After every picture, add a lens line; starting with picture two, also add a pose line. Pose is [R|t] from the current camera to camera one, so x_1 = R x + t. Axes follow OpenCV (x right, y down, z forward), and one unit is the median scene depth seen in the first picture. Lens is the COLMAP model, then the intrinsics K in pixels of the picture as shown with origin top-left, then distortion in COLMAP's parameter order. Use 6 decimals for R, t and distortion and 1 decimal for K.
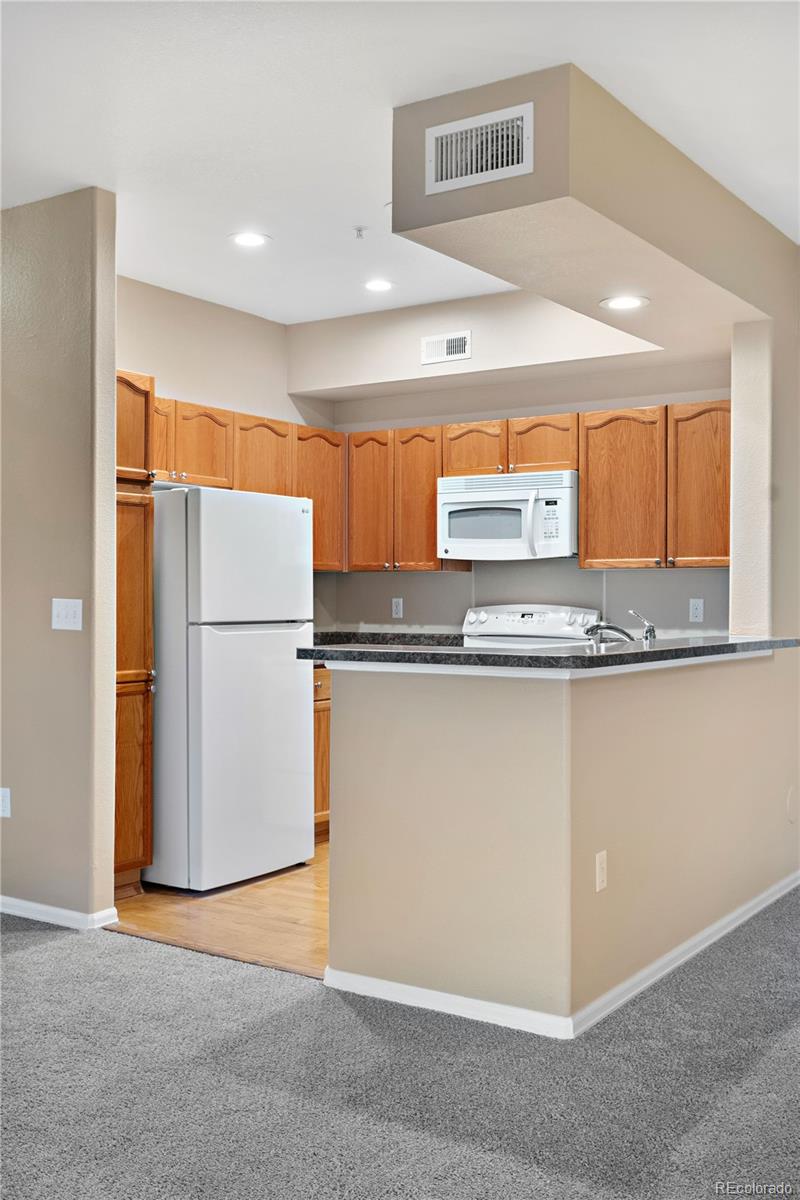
lens RADIAL K [[1220.2, 0, 400.0], [0, 1220.2, 600.0], [0, 0, 1]] dist [0.014882, 0.010209]
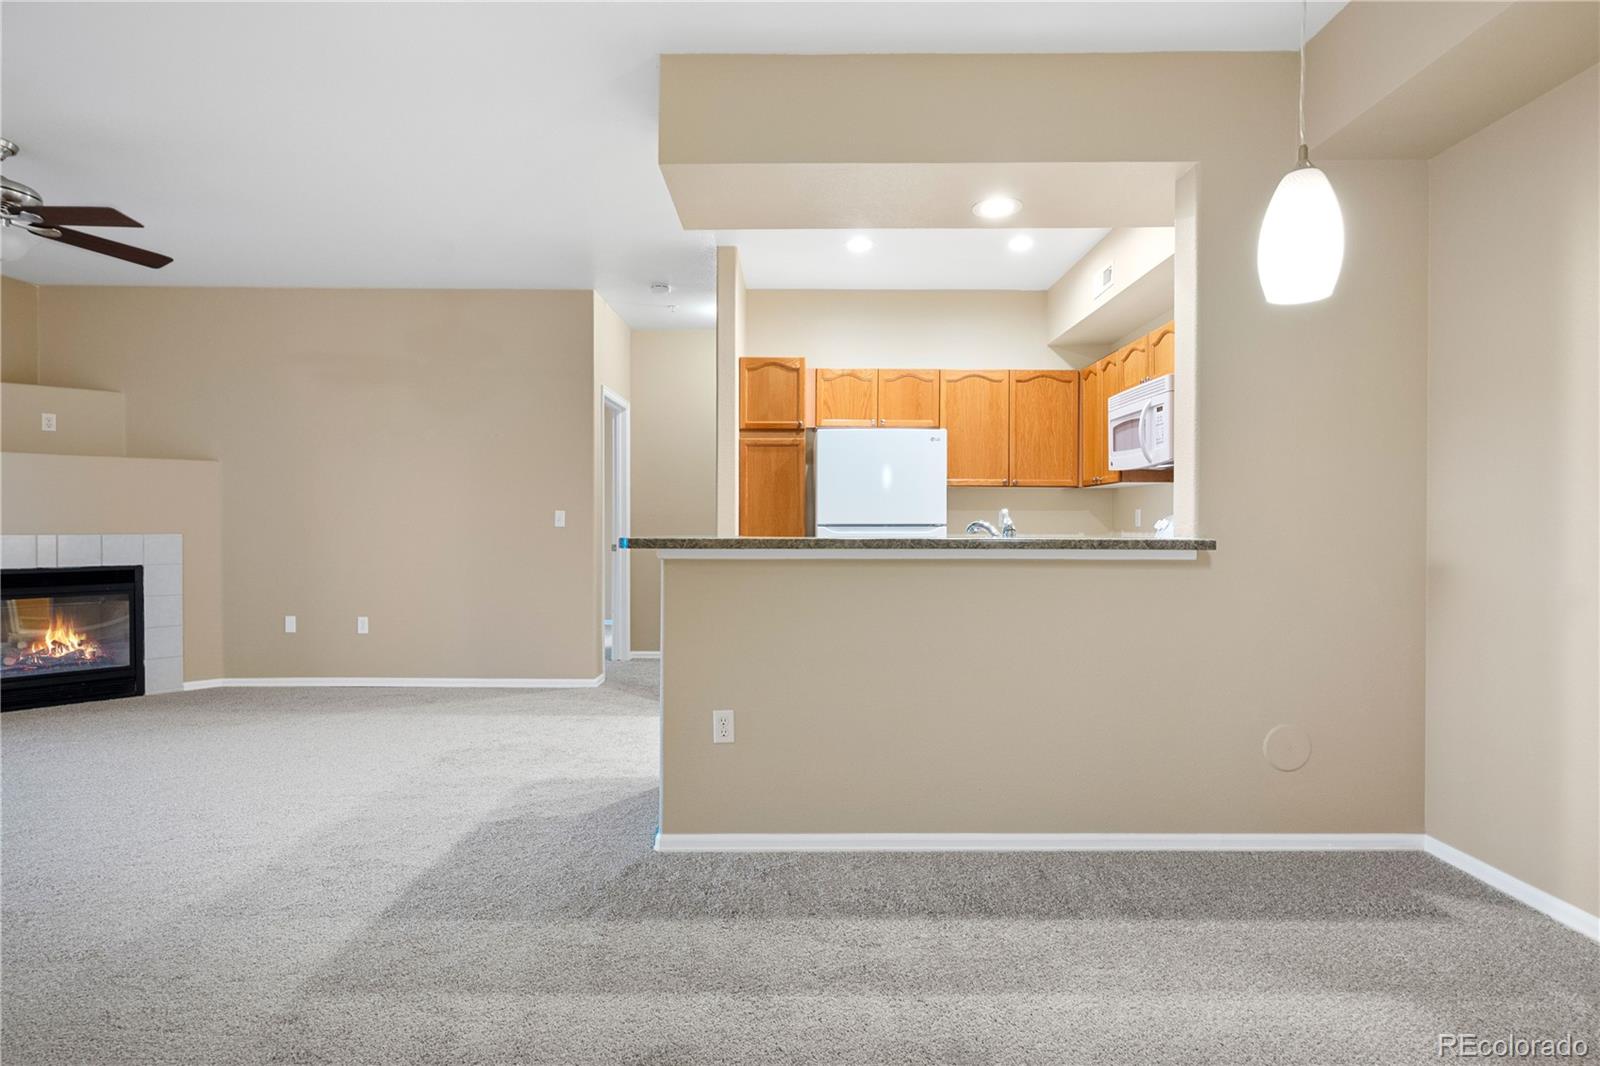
lens RADIAL K [[811.4, 0, 802.9], [0, 811.4, 530.7], [0, 0, 1]] dist [-0.001478, 0.002549]
pose [[0.559406, 0.002559, -0.828890, 0.511476], [-0.001916, 0.999997, 0.001794, 0.020256], [0.828892, 0.000584, 0.559409, 0.379080]]
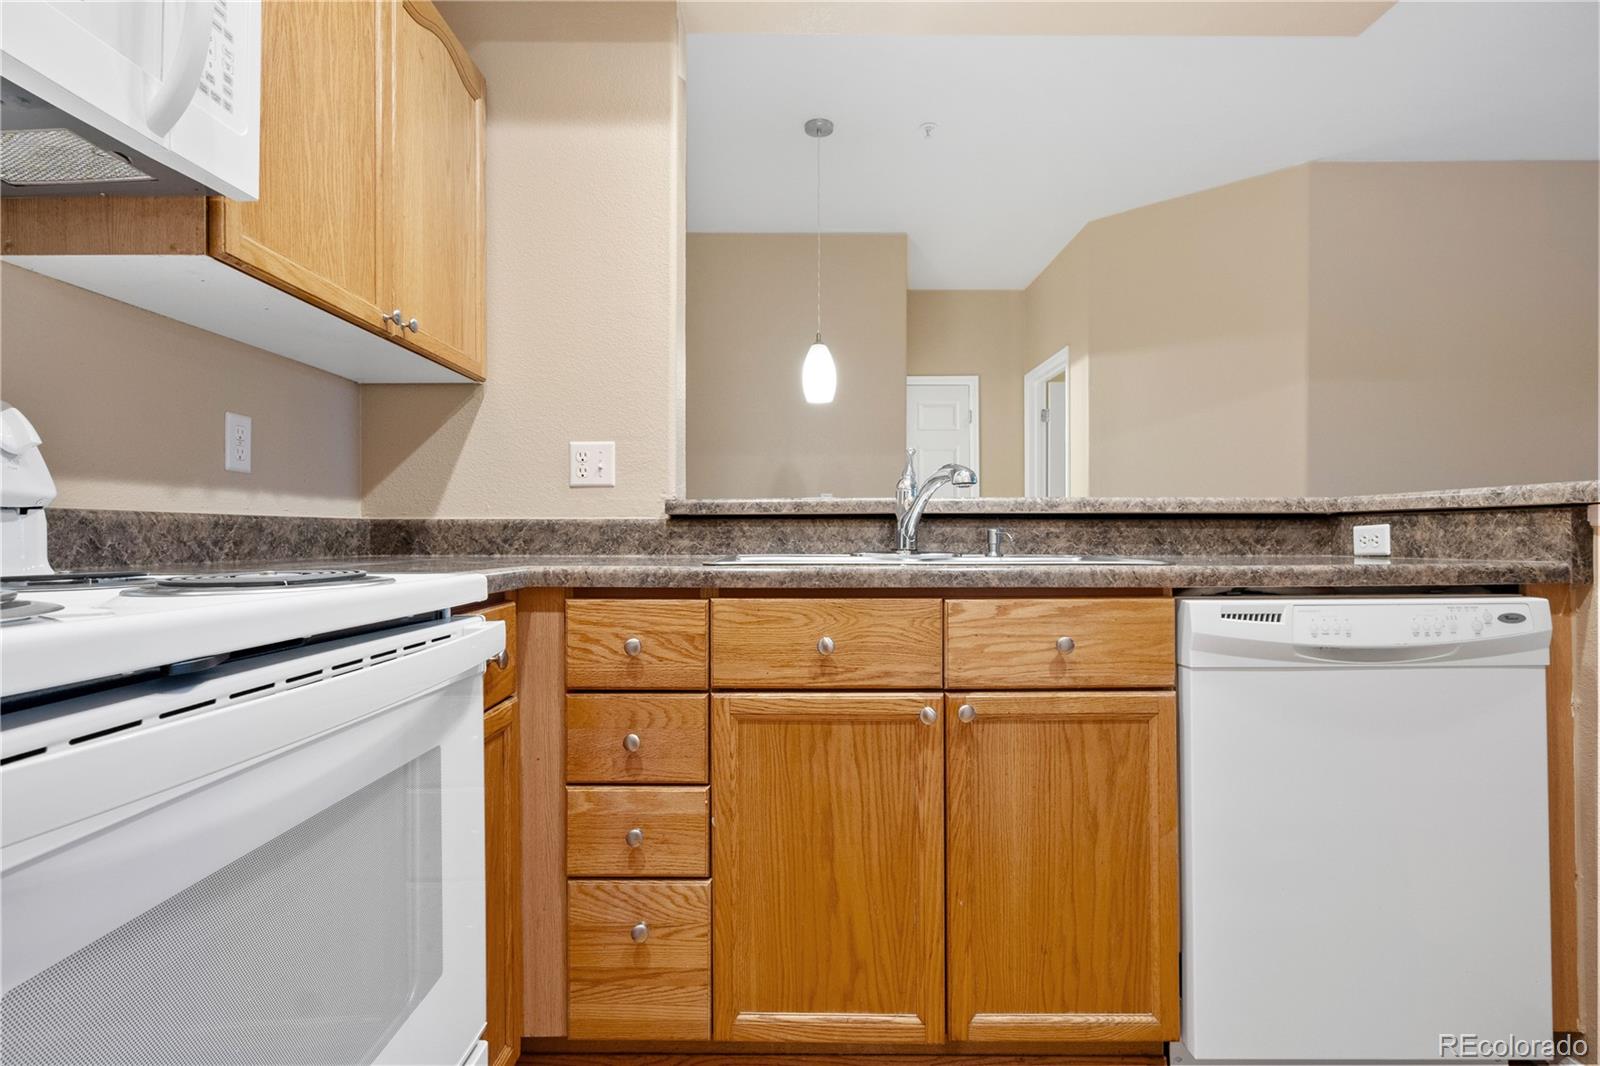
lens RADIAL K [[794.2, 0, 804.1], [0, 794.2, 524.6], [0, 0, 1]] dist [-0.008174, 0.003051]
pose [[-0.559782, 0.004952, 0.828625, -0.076326], [-0.005227, 0.999941, -0.009507, 0.036804], [-0.828623, -0.009653, -0.559723, 0.983641]]
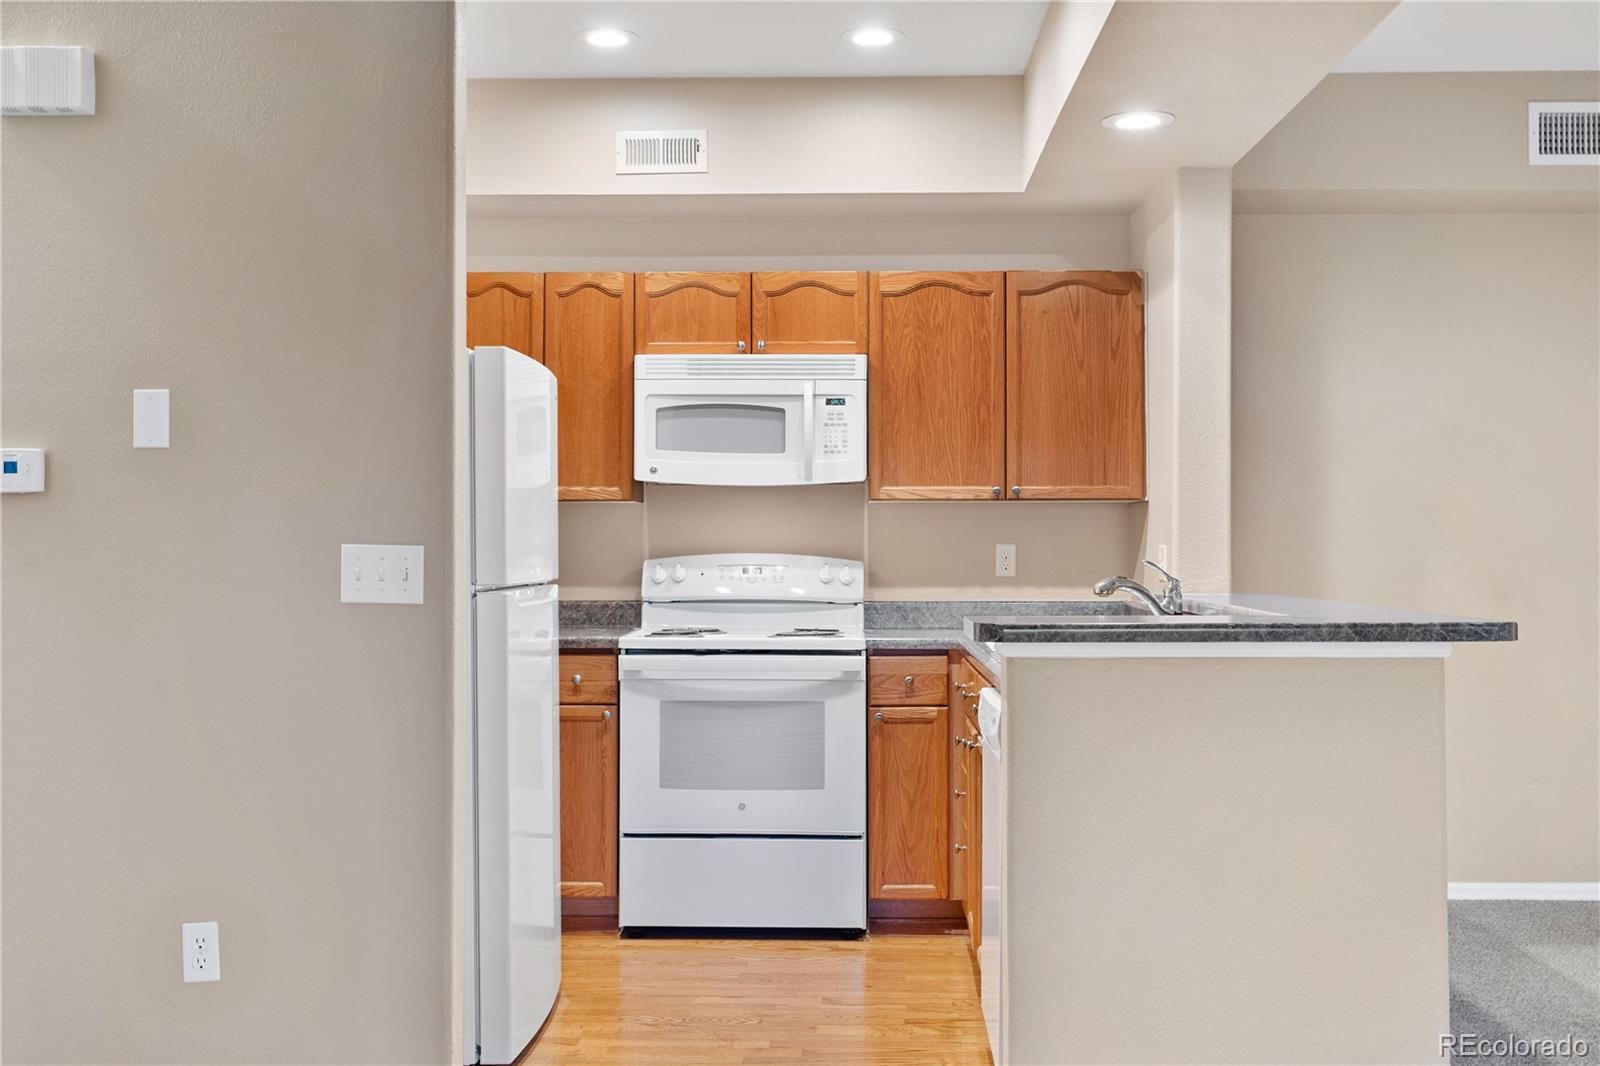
lens RADIAL K [[1711.1, 0, 790.9], [0, 1711.1, 537.7], [0, 0, 1]] dist [0.002546, 0.019112]
pose [[0.843960, 0.000157, 0.536406, -0.399090], [0.003891, 0.999972, -0.006415, 0.001216], [-0.536392, 0.007501, 0.843936, 0.218455]]
